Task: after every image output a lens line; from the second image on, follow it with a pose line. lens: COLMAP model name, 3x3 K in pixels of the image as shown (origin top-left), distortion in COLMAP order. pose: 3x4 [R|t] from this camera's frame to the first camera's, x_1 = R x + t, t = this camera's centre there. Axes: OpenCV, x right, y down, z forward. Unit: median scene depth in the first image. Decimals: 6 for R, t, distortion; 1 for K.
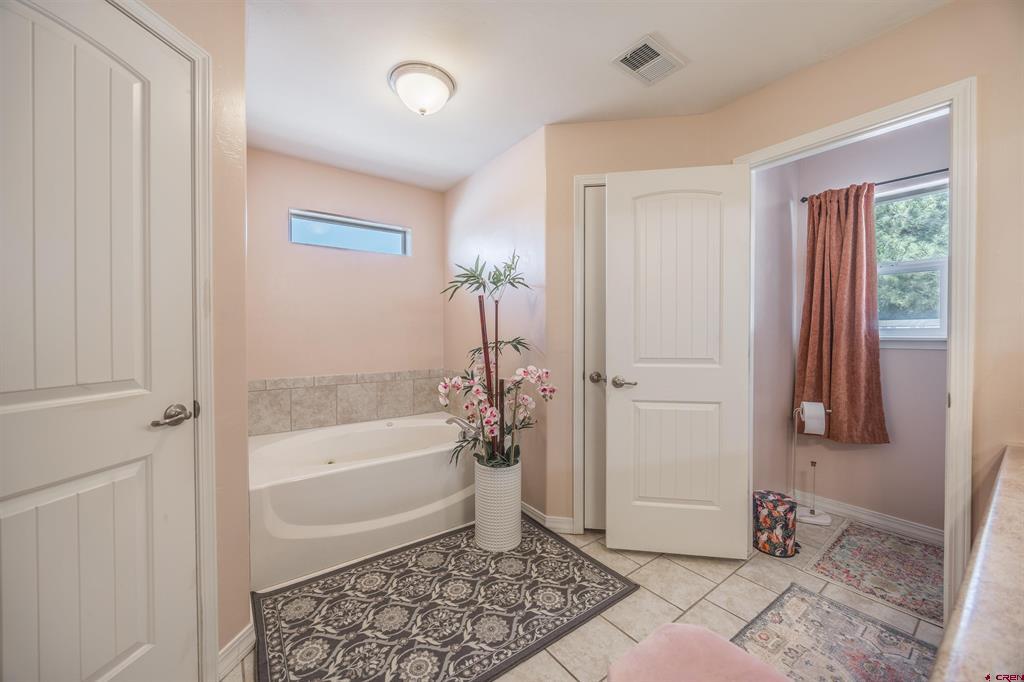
lens RADIAL K [[385.7, 0, 510.0], [0, 385.7, 338.0], [0, 0, 1]] dist [-0.002966, -0.000066]
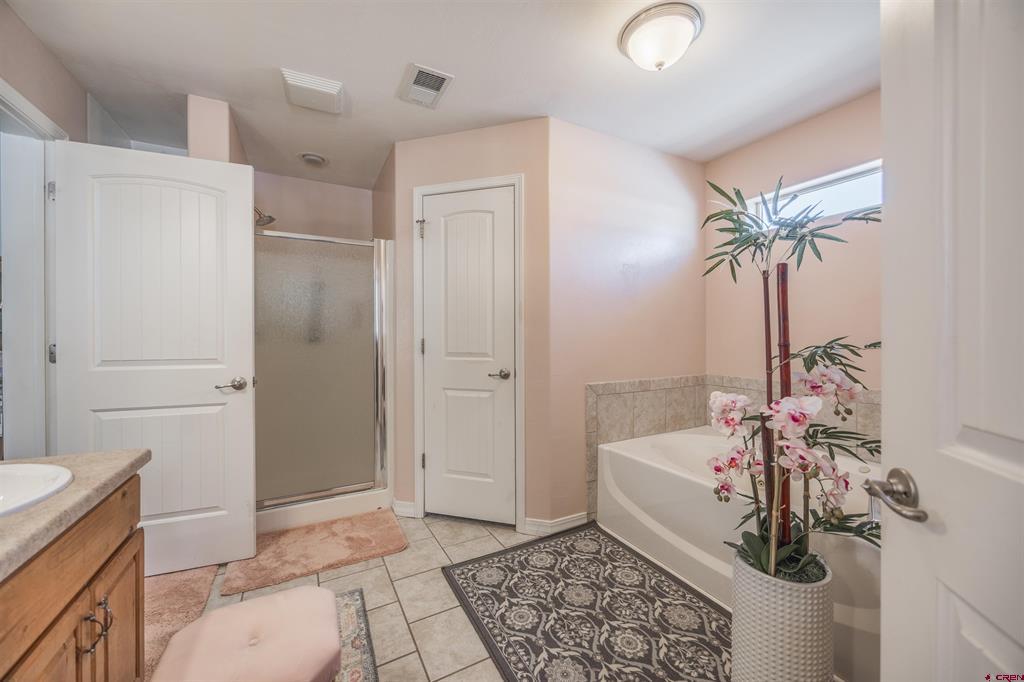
lens RADIAL K [[385.7, 0, 510.0], [0, 385.7, 338.0], [0, 0, 1]] dist [-0.002966, -0.000066]
pose [[-0.142427, 0.011278, -0.989741, 0.721459], [-0.005908, 0.999908, 0.012244, -0.004363], [0.989788, 0.007592, -0.142347, 0.885518]]
